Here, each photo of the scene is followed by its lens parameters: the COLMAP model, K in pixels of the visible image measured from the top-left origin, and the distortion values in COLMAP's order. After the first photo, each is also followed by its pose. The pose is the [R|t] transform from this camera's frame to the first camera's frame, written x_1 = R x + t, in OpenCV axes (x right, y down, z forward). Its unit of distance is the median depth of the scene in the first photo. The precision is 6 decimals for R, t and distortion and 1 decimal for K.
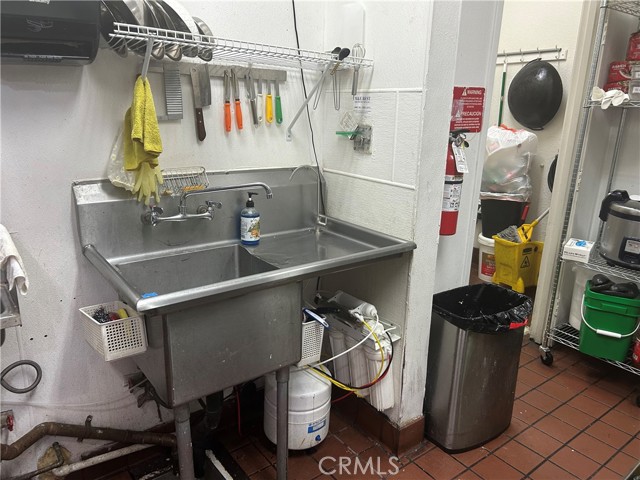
lens RADIAL K [[482.8, 0, 323.3], [0, 482.8, 237.7], [0, 0, 1]] dist [0.028846, -0.008331]
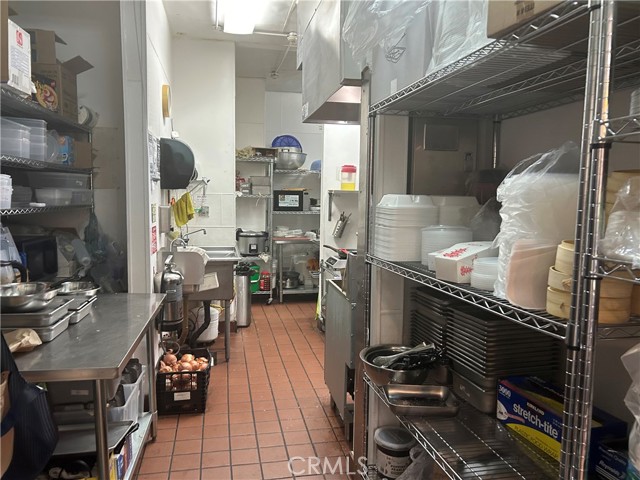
lens RADIAL K [[482.8, 0, 323.3], [0, 482.8, 237.7], [0, 0, 1]] dist [0.028846, -0.008331]
pose [[0.439952, -0.098880, 0.892561, -1.496869], [0.235075, 0.971943, -0.008197, 0.077392], [-0.866707, 0.213425, 0.450852, -0.515742]]
